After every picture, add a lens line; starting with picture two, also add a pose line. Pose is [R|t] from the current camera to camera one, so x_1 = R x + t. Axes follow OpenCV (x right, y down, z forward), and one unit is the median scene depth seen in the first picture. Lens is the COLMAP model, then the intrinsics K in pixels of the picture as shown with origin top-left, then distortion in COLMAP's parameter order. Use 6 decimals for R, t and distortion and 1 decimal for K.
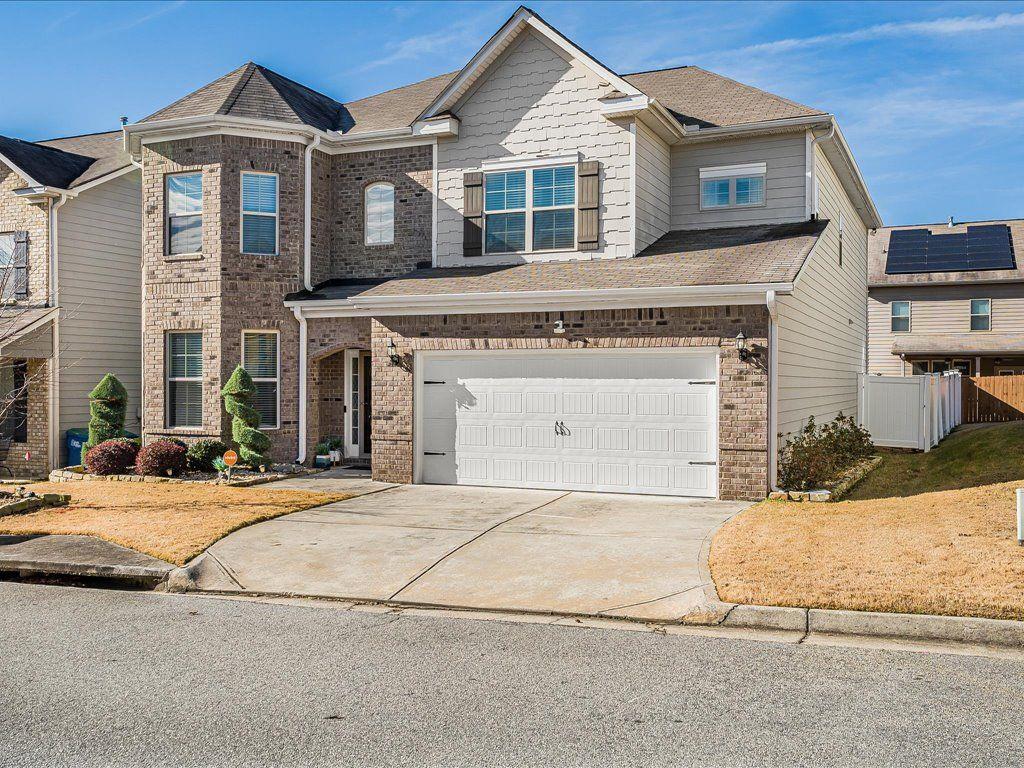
lens RADIAL K [[985.9, 0, 513.5], [0, 985.9, 385.9], [0, 0, 1]] dist [0.025696, 0.000000]
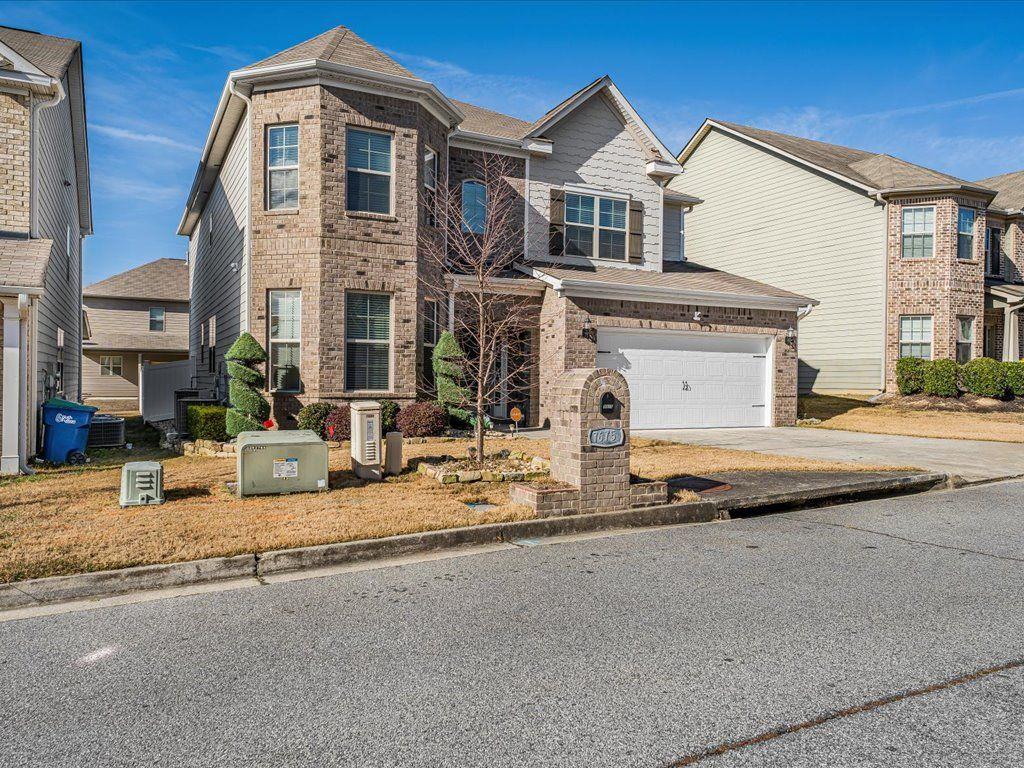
lens RADIAL K [[749.4, 0, 513.4], [0, 749.4, 383.1], [0, 0, 1]] dist [0.045316, -0.000894]
pose [[0.626728, 0.001272, 0.779237, -0.860371], [-0.006148, 0.999976, 0.003312, 0.032792], [-0.779214, -0.006867, 0.626721, 0.444761]]
